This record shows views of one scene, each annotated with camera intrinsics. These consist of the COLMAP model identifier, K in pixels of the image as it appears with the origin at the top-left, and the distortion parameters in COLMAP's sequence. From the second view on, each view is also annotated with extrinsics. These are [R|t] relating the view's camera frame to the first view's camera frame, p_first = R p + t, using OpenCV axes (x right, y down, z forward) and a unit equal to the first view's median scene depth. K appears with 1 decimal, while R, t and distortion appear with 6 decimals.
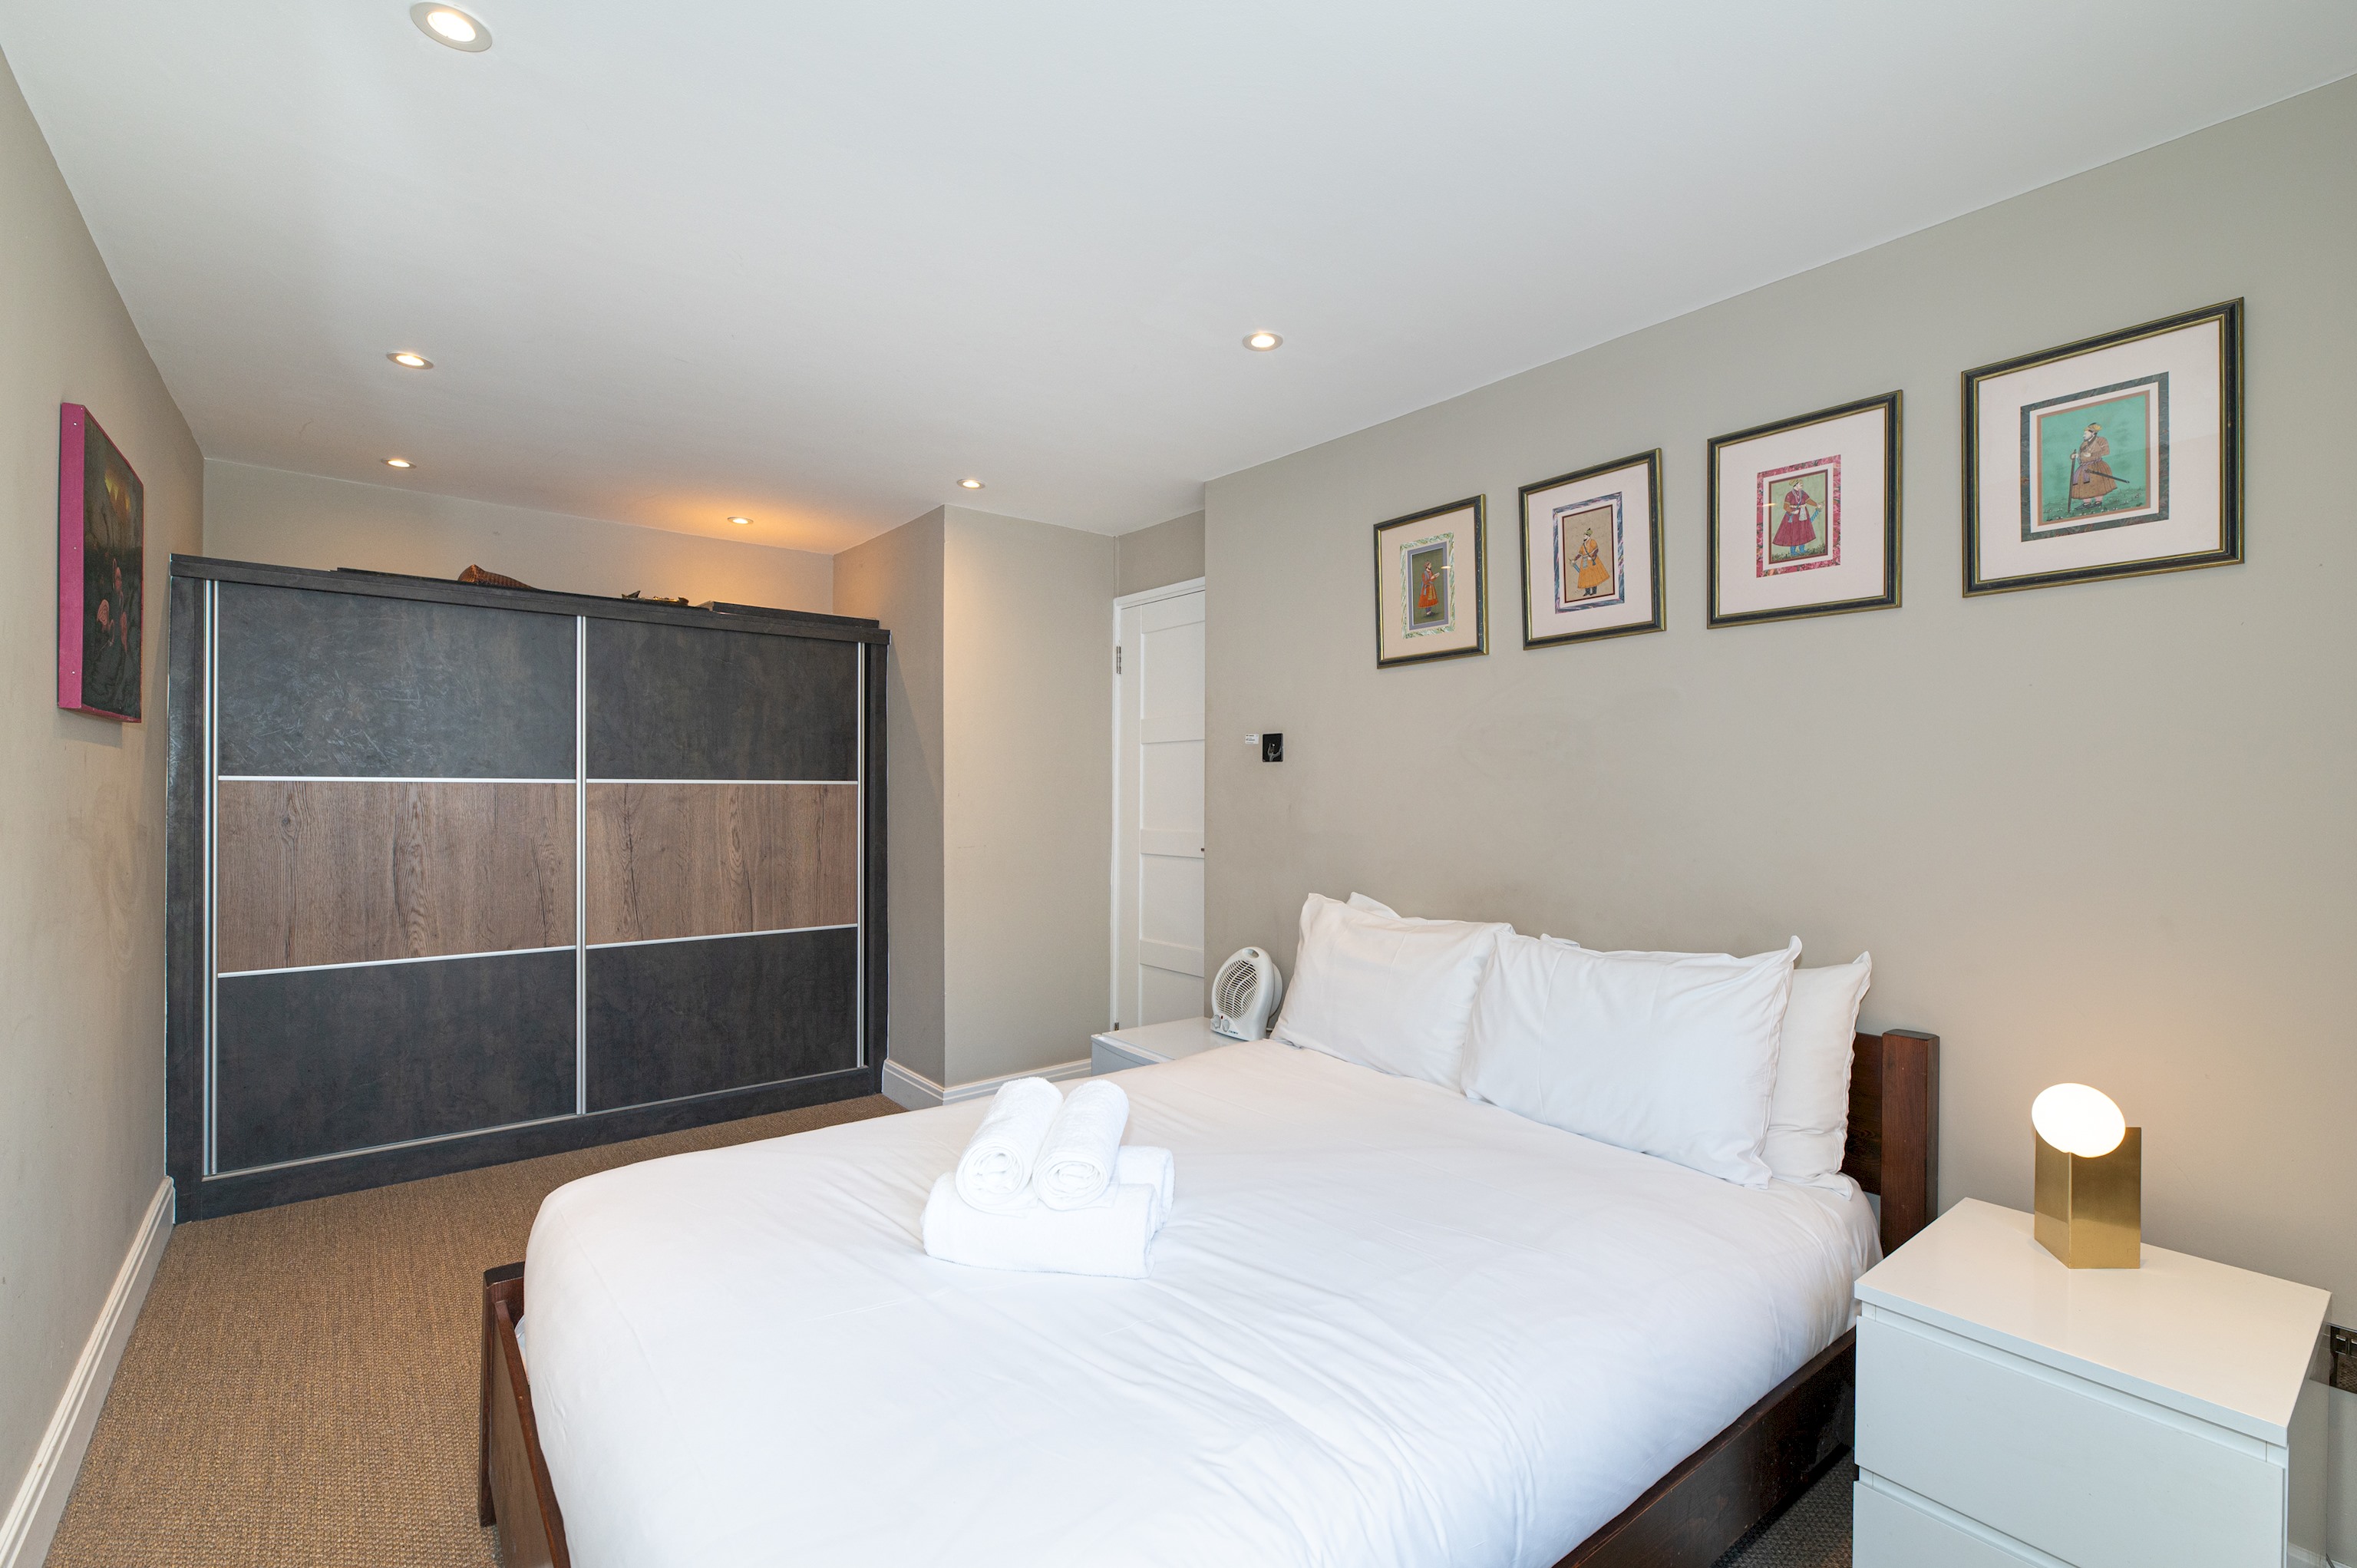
lens RADIAL K [[1064.2, 0, 1173.4], [0, 1064.2, 802.0], [0, 0, 1]] dist [0.008615, -0.003220]
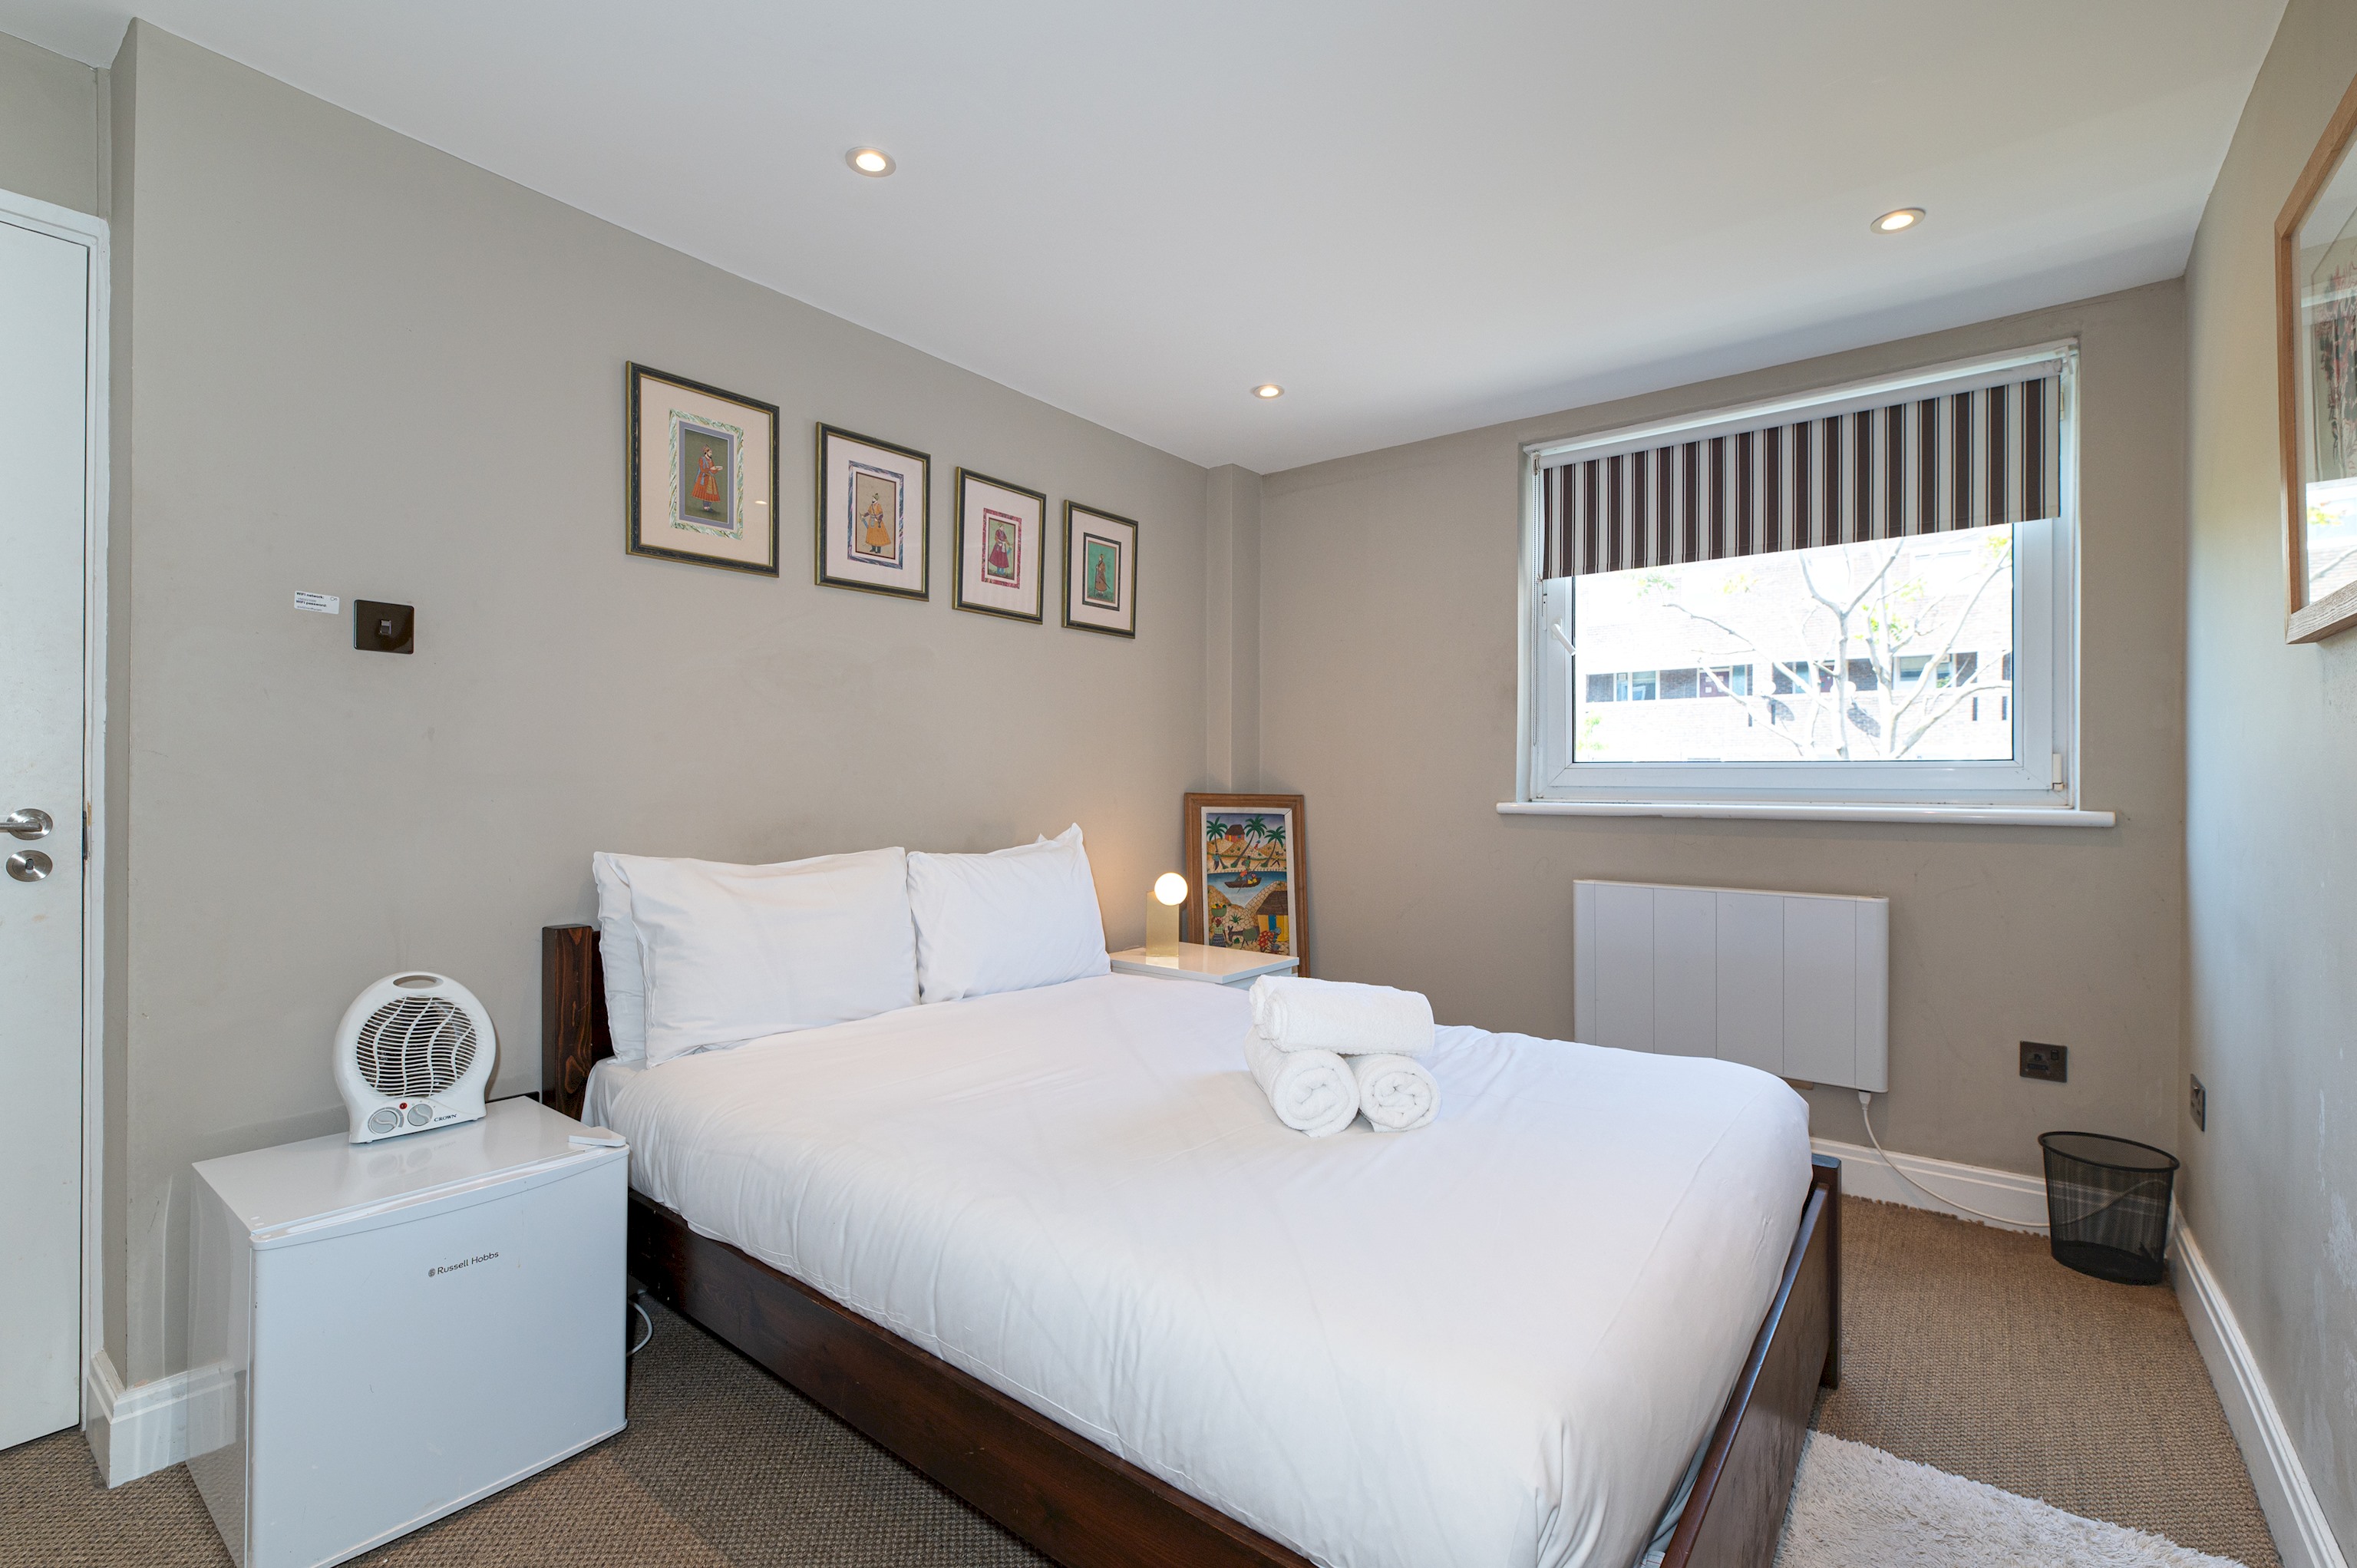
lens RADIAL K [[1064.2, 0, 1223.8], [0, 1064.2, 786.3], [0, 0, 1]] dist [0.008615, -0.003220]
pose [[-0.289292, -0.010692, 0.957181, -0.792625], [0.004005, 0.999915, 0.012380, 0.040380], [-0.957233, 0.007415, -0.289224, 0.969436]]
